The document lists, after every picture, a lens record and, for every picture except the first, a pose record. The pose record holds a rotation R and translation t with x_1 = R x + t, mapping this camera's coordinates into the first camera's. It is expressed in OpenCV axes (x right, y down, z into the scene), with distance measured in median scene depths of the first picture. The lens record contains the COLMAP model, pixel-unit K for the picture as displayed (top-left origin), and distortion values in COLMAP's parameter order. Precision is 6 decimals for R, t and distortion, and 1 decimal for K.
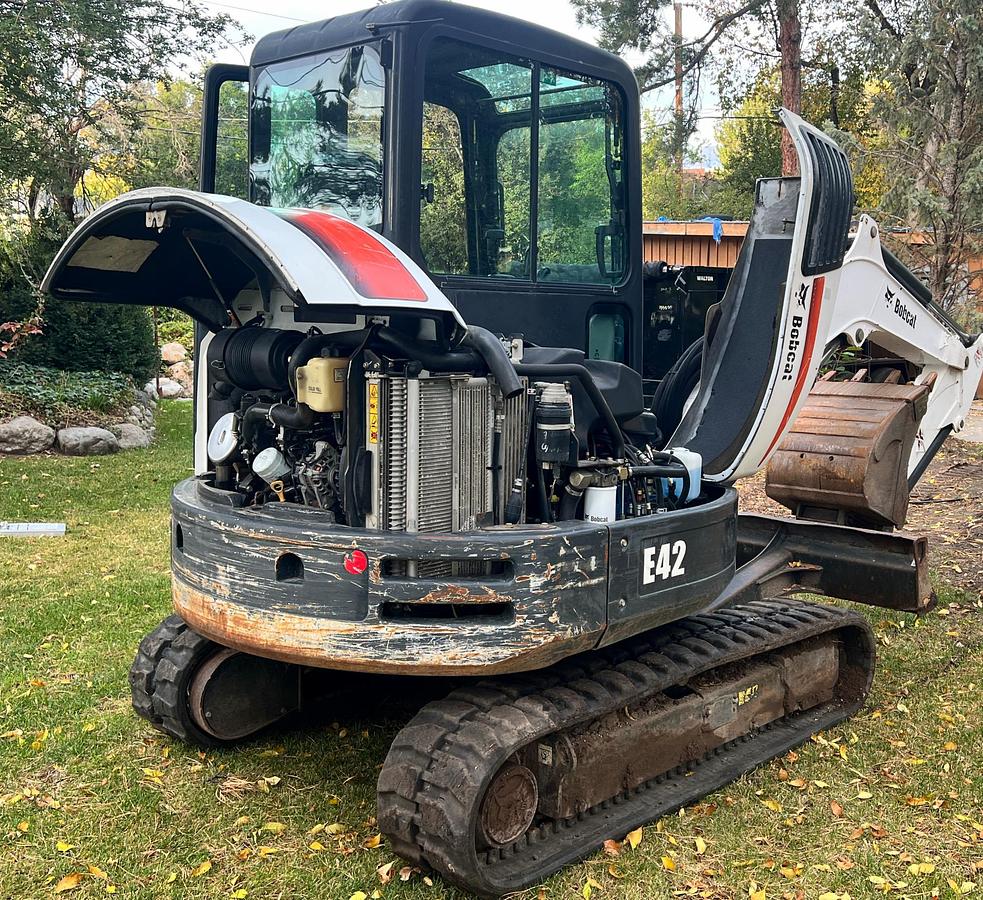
lens RADIAL K [[1115.8, 0, 493.9], [0, 1115.8, 411.0], [0, 0, 1]] dist [0.228460, -0.841060]
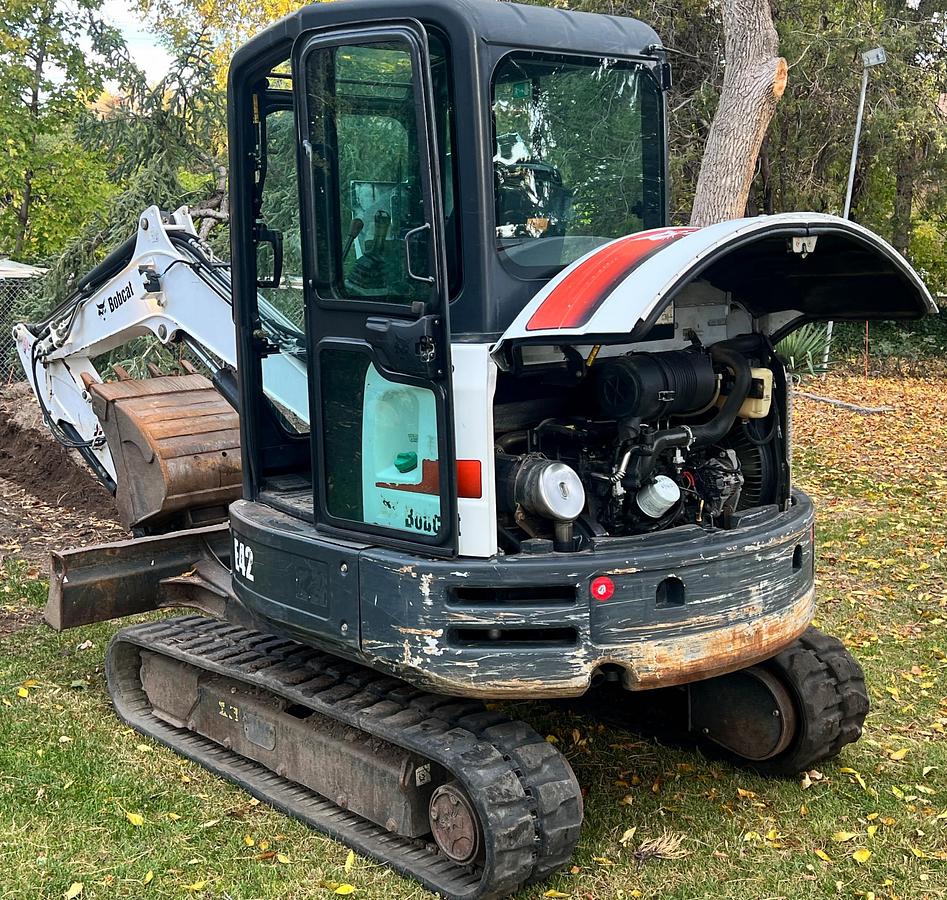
lens RADIAL K [[1337.8, 0, 472.7], [0, 1337.8, 423.7], [0, 0, 1]] dist [0.305873, -1.486229]
pose [[0.082183, -0.139482, 0.986808, -1.444304], [0.115045, 0.984866, 0.129626, -0.192075], [-0.989955, 0.102874, 0.096986, 1.127723]]
